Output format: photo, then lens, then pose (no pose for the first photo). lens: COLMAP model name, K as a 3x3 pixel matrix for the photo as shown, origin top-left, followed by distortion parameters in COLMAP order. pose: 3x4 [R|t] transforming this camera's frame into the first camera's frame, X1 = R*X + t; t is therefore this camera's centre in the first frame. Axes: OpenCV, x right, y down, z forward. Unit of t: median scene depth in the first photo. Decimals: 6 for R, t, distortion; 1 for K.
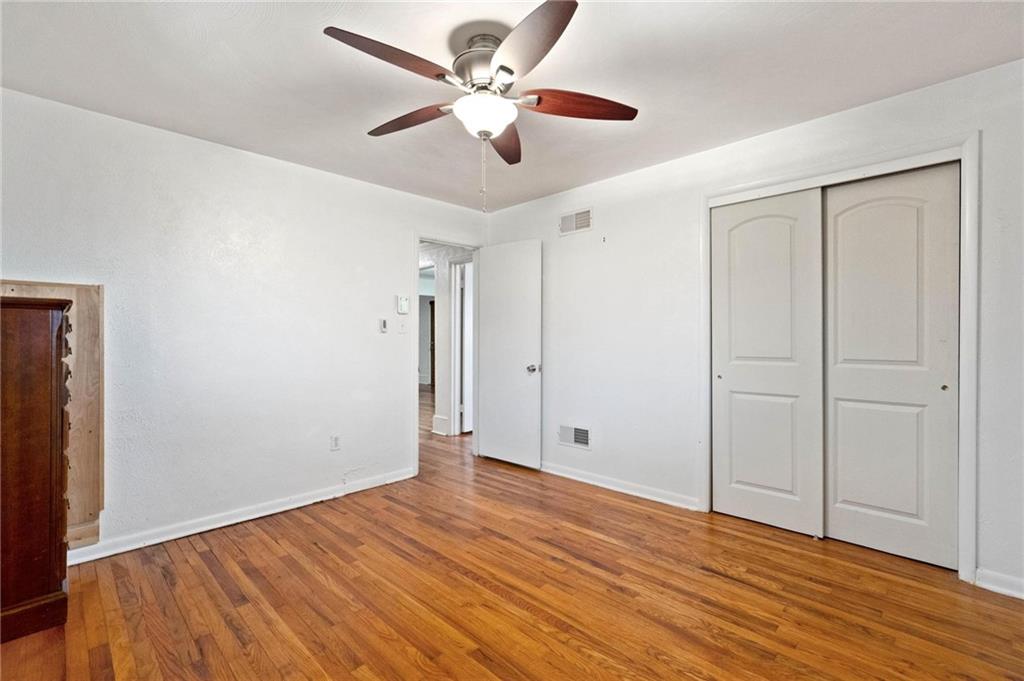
lens RADIAL K [[458.6, 0, 512.0], [0, 458.6, 340.5], [0, 0, 1]] dist [-0.000121, -0.000046]
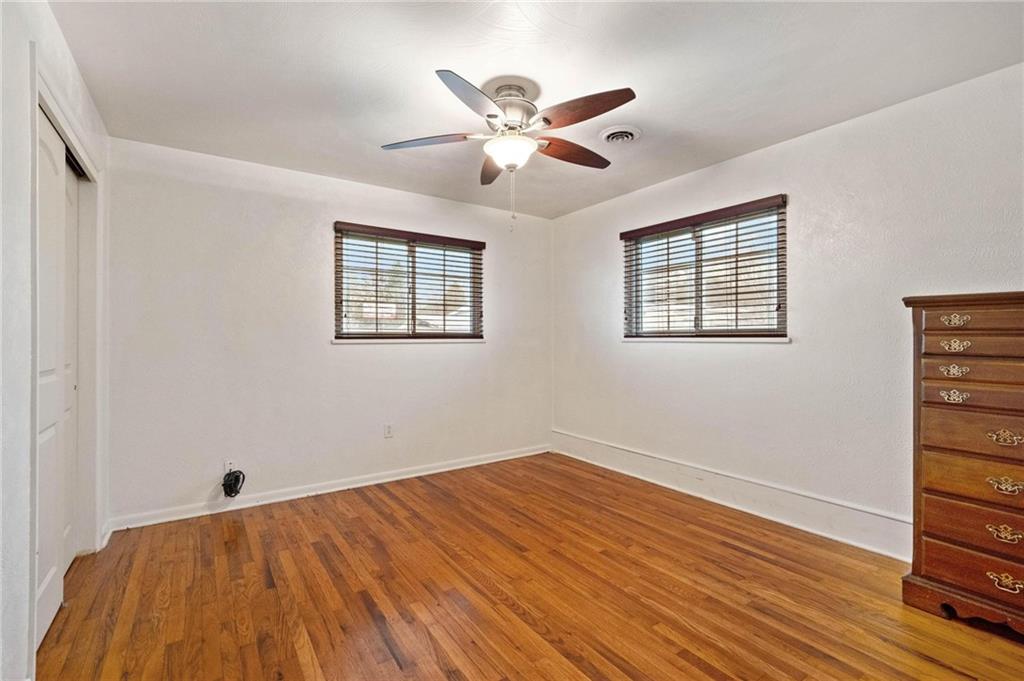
lens RADIAL K [[458.6, 0, 512.0], [0, 458.6, 340.5], [0, 0, 1]] dist [-0.000121, -0.000046]
pose [[-0.981907, 0.006203, 0.189261, -0.254504], [0.007889, 0.999936, 0.008156, -0.006355], [-0.189198, 0.009501, -0.981893, 1.940237]]
